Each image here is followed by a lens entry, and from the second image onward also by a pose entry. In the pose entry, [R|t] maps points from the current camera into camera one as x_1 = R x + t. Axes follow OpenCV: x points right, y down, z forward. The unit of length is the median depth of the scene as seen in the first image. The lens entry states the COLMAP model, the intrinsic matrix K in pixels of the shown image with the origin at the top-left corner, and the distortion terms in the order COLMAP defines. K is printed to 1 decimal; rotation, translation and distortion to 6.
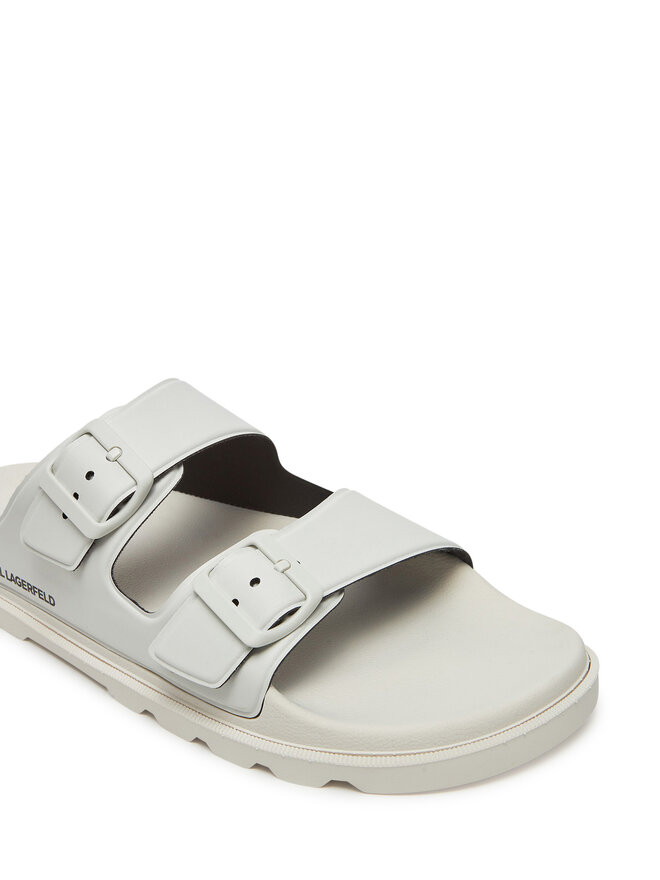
lens RADIAL K [[1106.9, 0, 329.1], [0, 1106.9, 439.1], [0, 0, 1]] dist [0.023789, 0.000000]
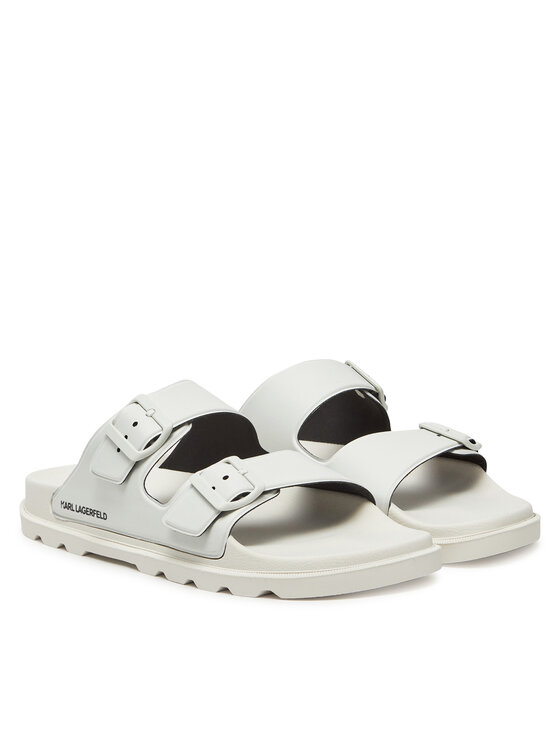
lens RADIAL K [[1401.4, 0, 280.4], [0, 1401.4, 372.9], [0, 0, 1]] dist [0.013372, 0.000000]
pose [[0.993077, 0.030751, -0.113367, 0.235882], [-0.051897, 0.980682, -0.188599, 0.342135], [0.105377, 0.193176, 0.975489, -1.041215]]
